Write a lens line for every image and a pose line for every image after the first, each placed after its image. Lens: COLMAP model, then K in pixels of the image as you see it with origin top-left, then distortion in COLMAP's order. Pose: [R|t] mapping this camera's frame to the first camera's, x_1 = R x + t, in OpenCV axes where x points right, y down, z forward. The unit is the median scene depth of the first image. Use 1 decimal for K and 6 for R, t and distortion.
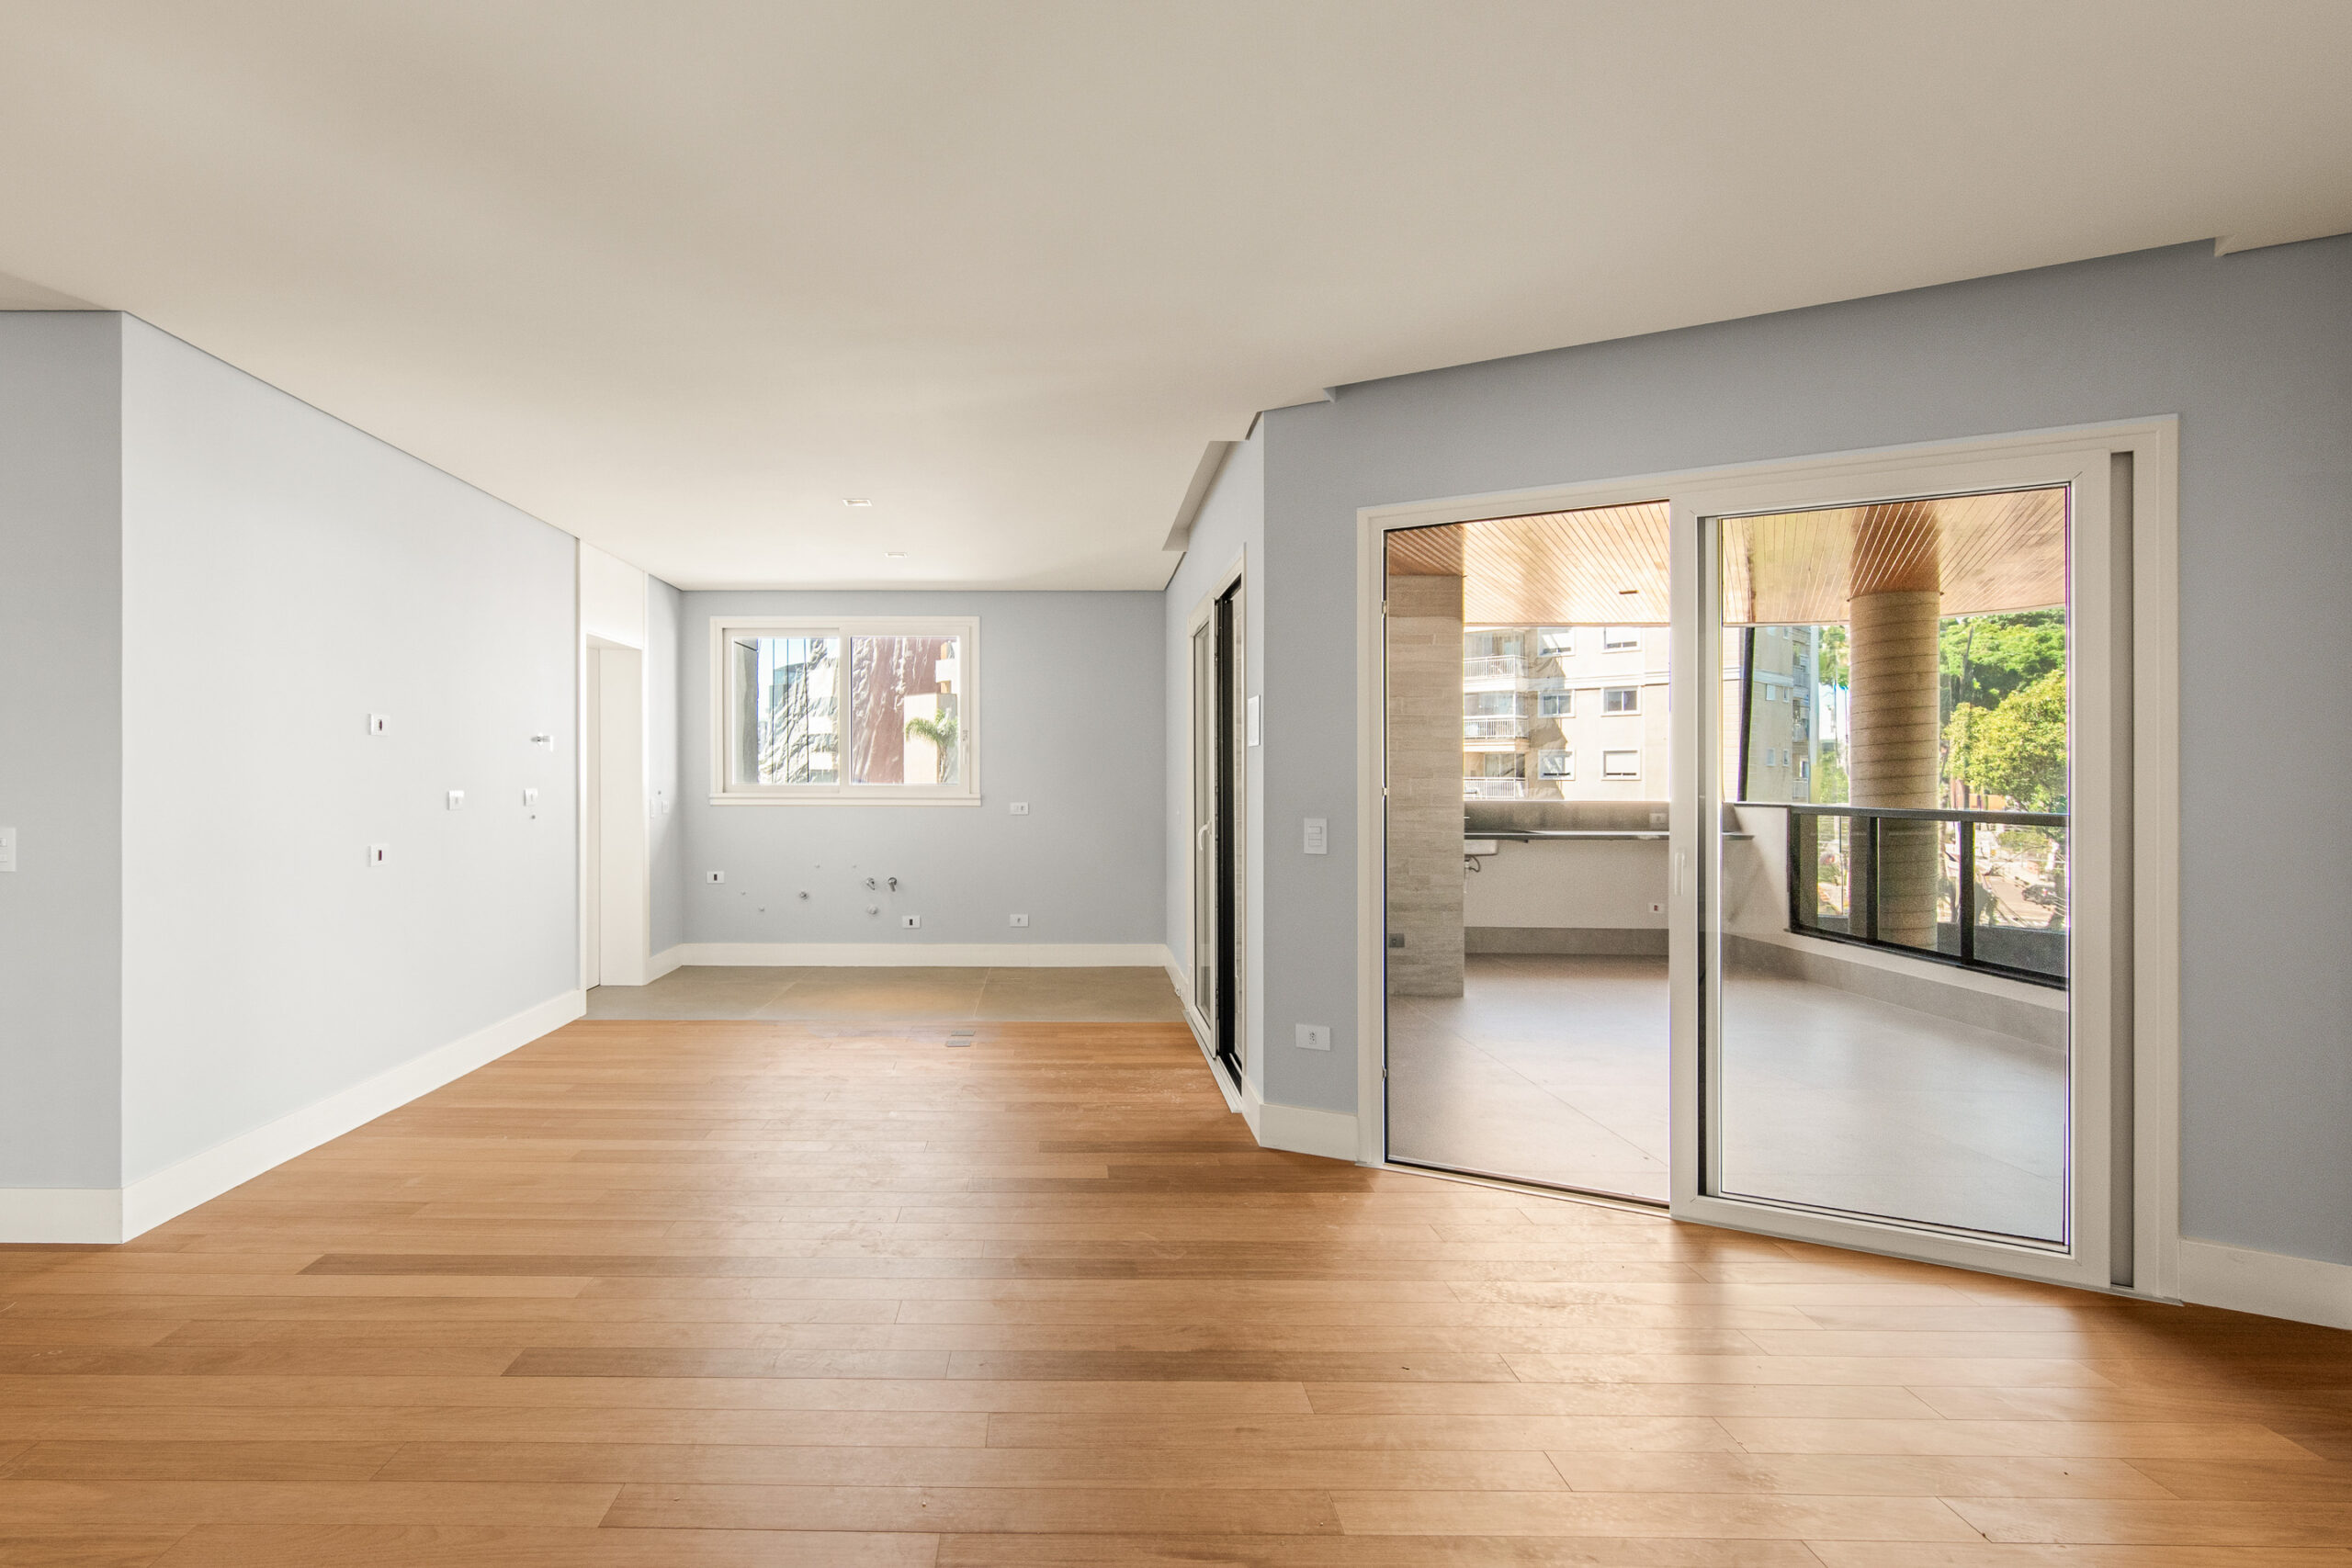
lens RADIAL K [[1194.1, 0, 1043.2], [0, 1194.1, 776.6], [0, 0, 1]] dist [-0.000515, 0.000350]
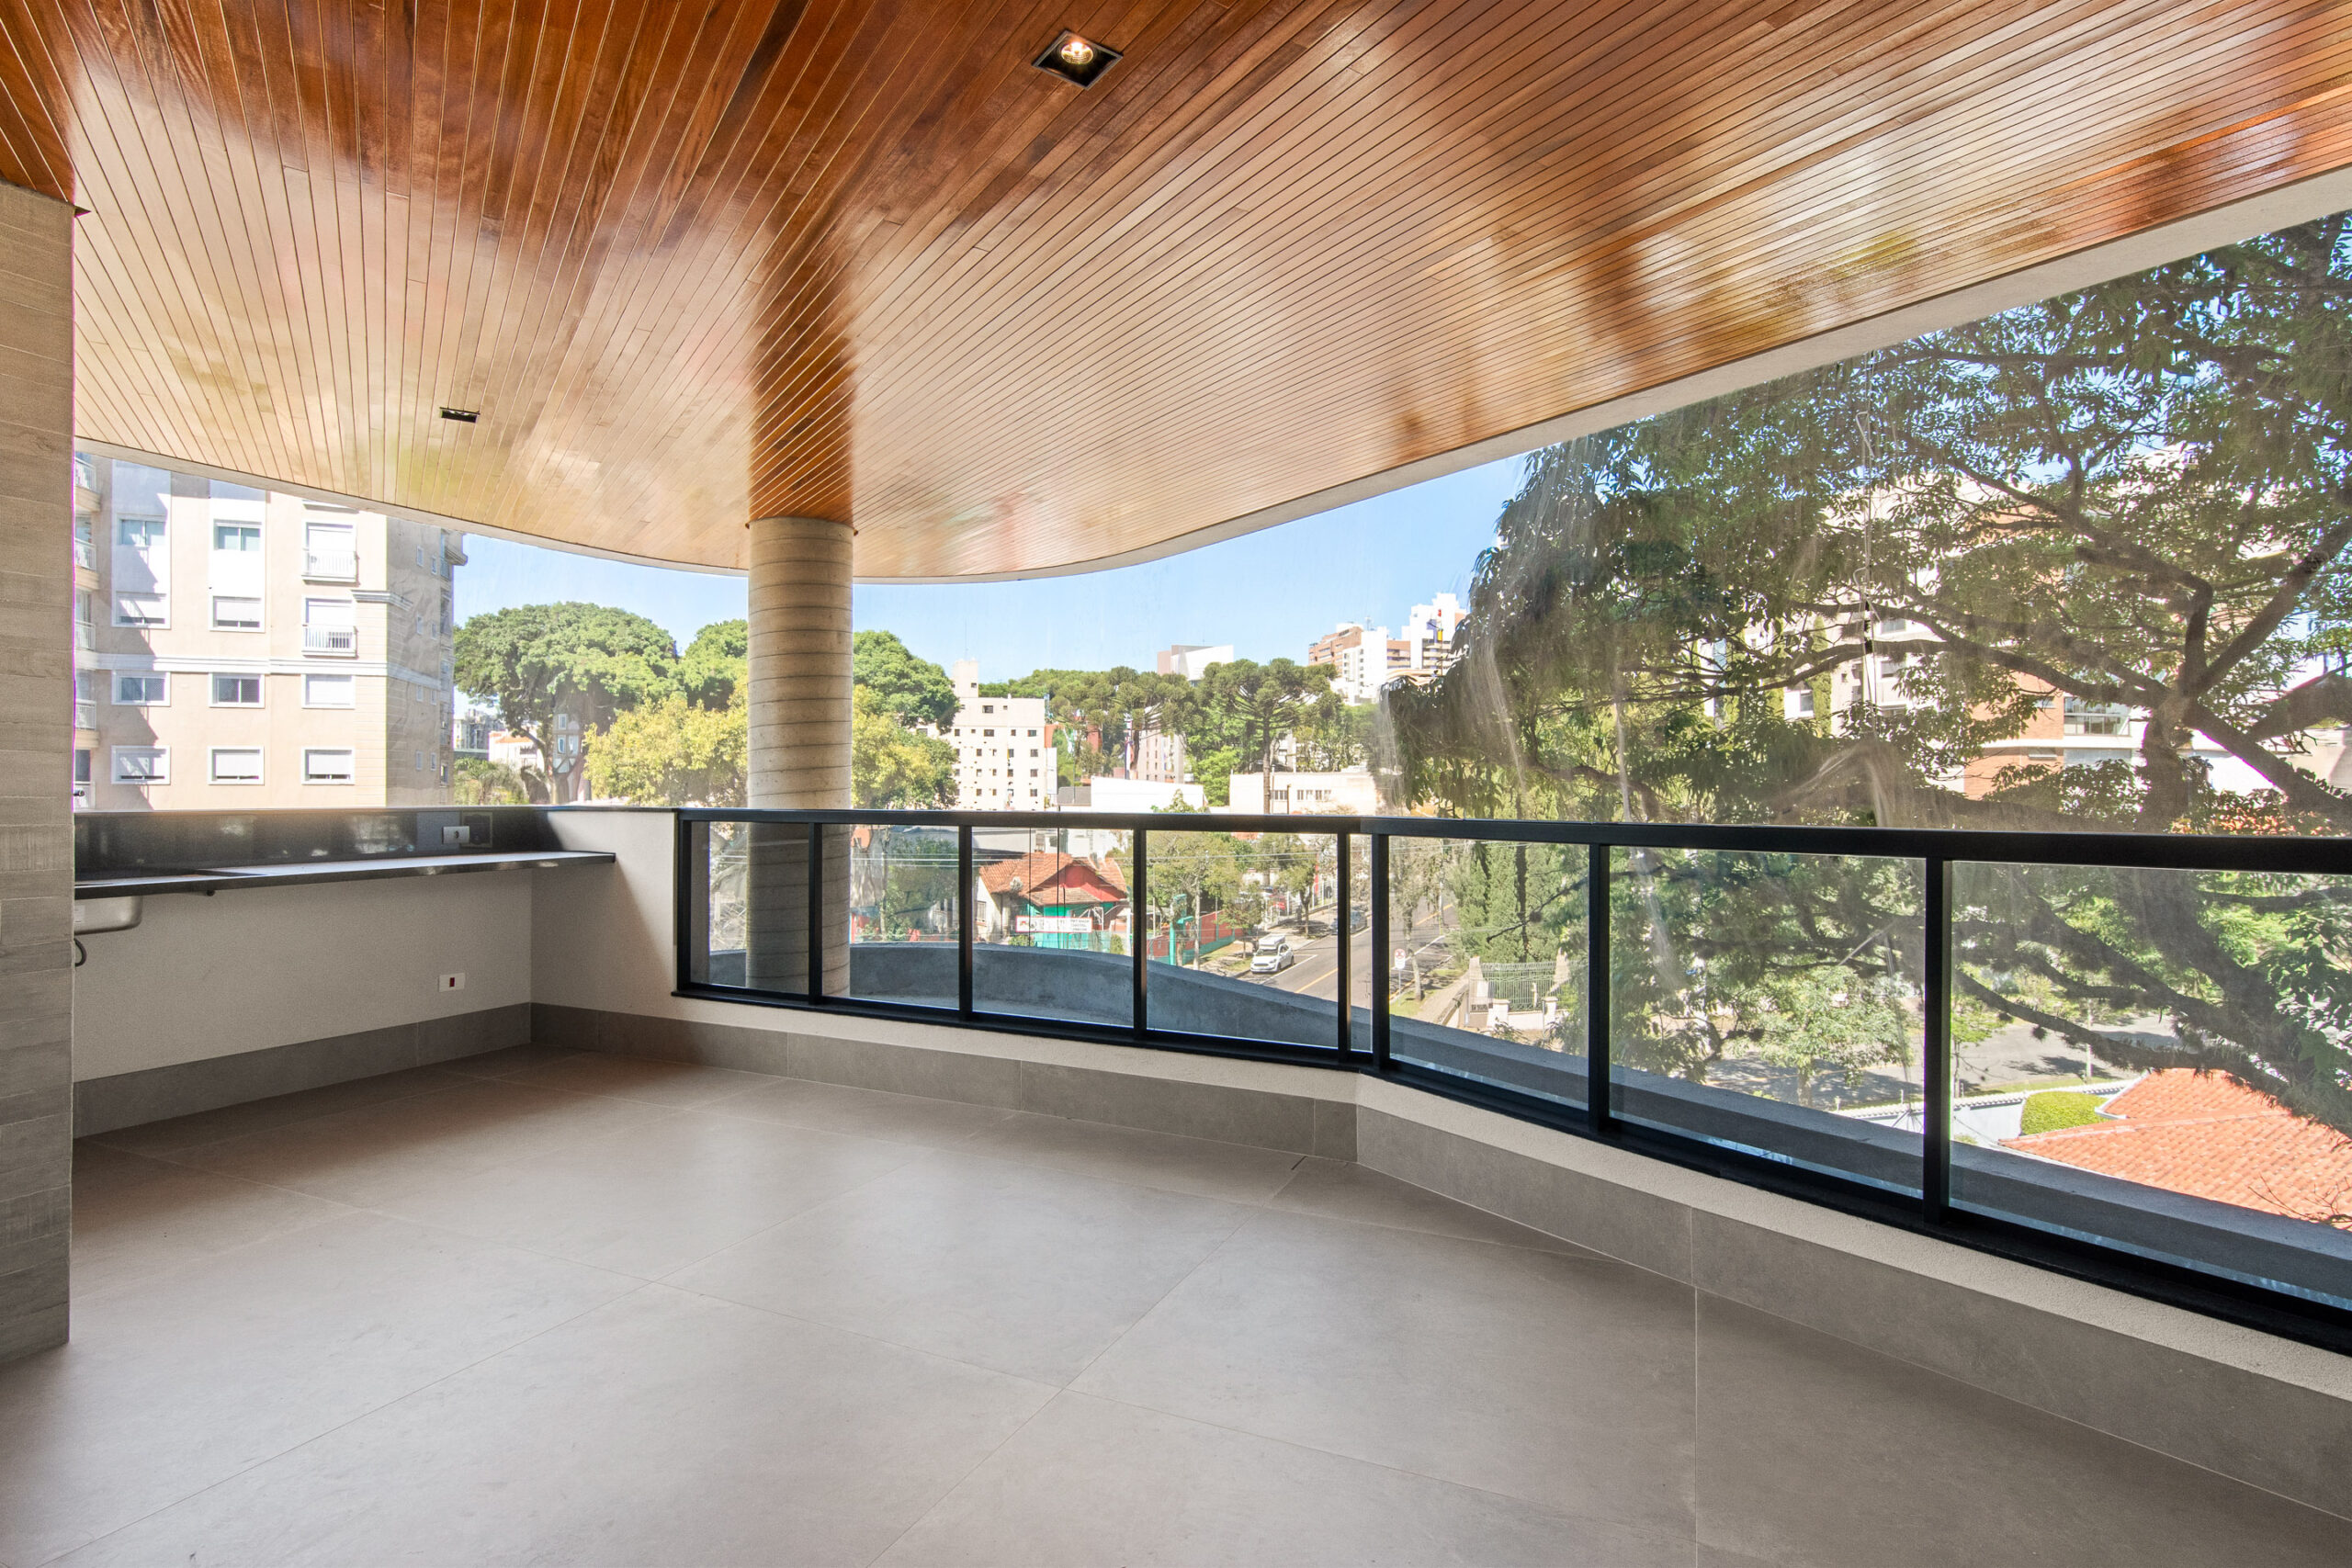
lens RADIAL K [[1136.7, 0, 1168.6], [0, 1136.7, 785.6], [0, 0, 1]] dist [-0.001097, 0.000093]
pose [[0.409610, 0.000574, 0.912260, 0.169127], [-0.002459, 0.999997, 0.000475, 0.010874], [-0.912257, -0.002438, 0.409611, 0.544108]]
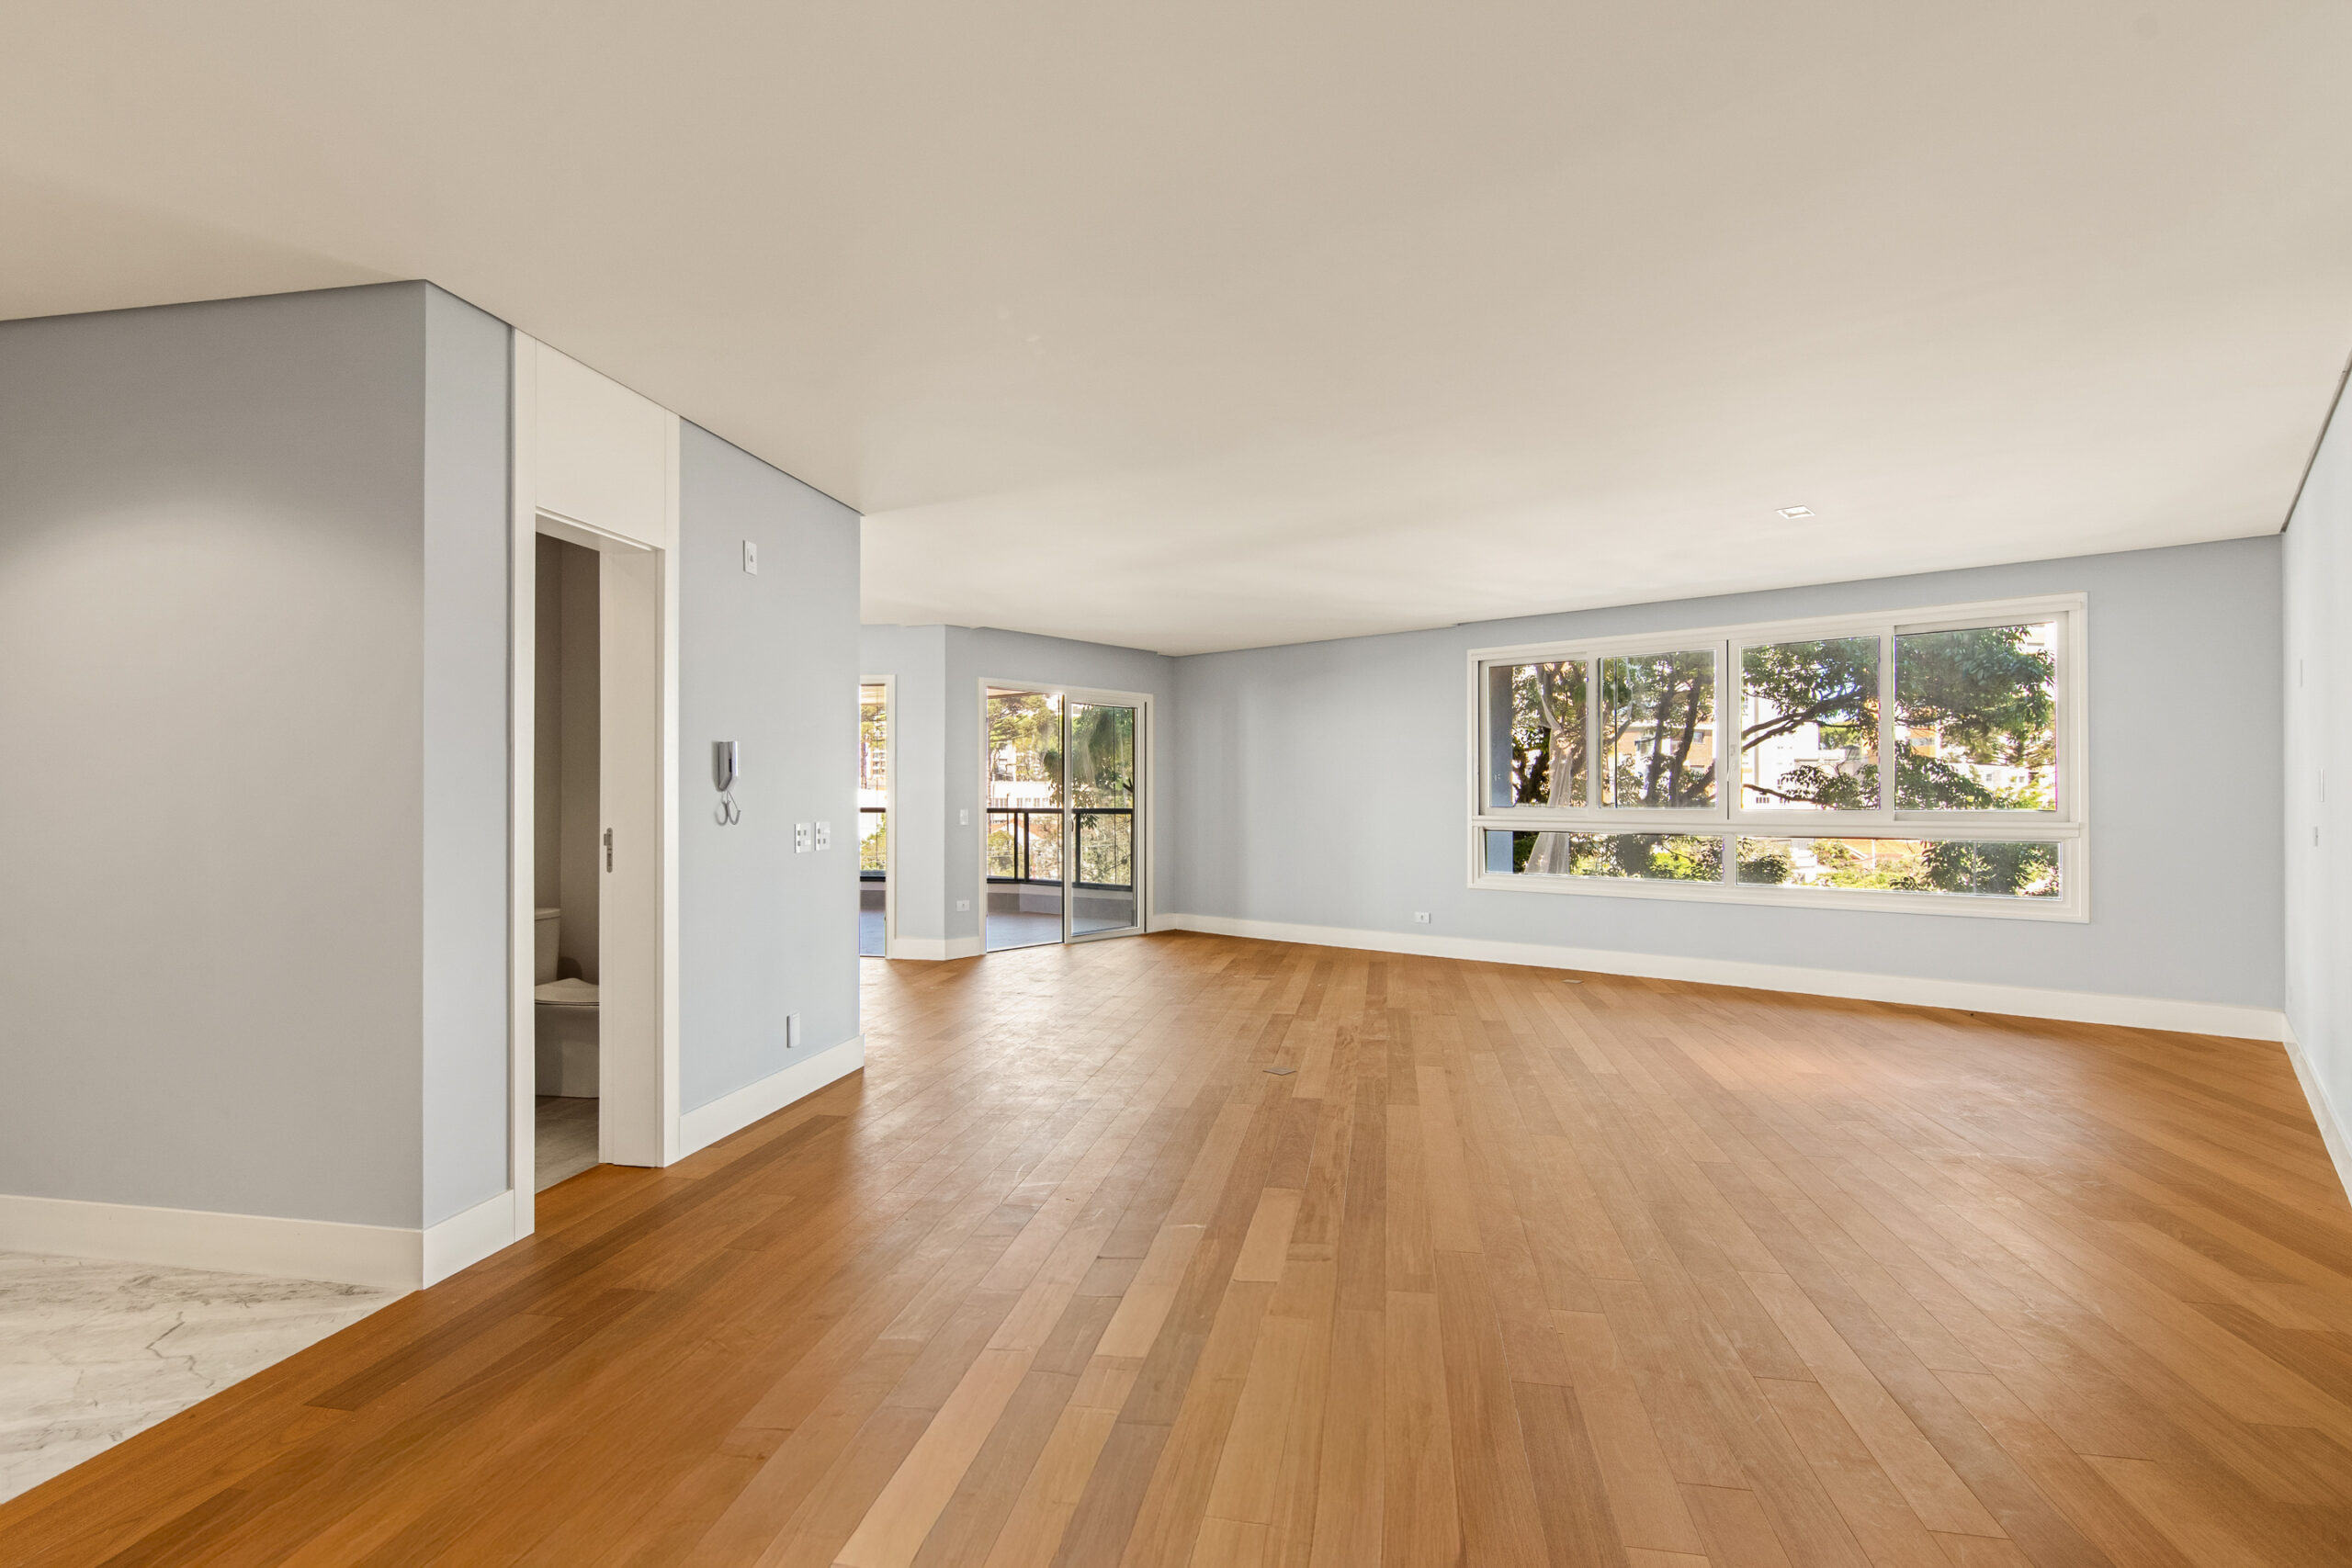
lens RADIAL K [[1139.0, 0, 1168.6], [0, 1139.0, 792.9], [0, 0, 1]] dist [-0.000782, 0.000223]
pose [[0.177147, 0.000674, 0.984184, -1.040511], [-0.002416, 0.999997, -0.000250, 0.001457], [-0.984182, -0.002334, 0.177148, 0.130942]]
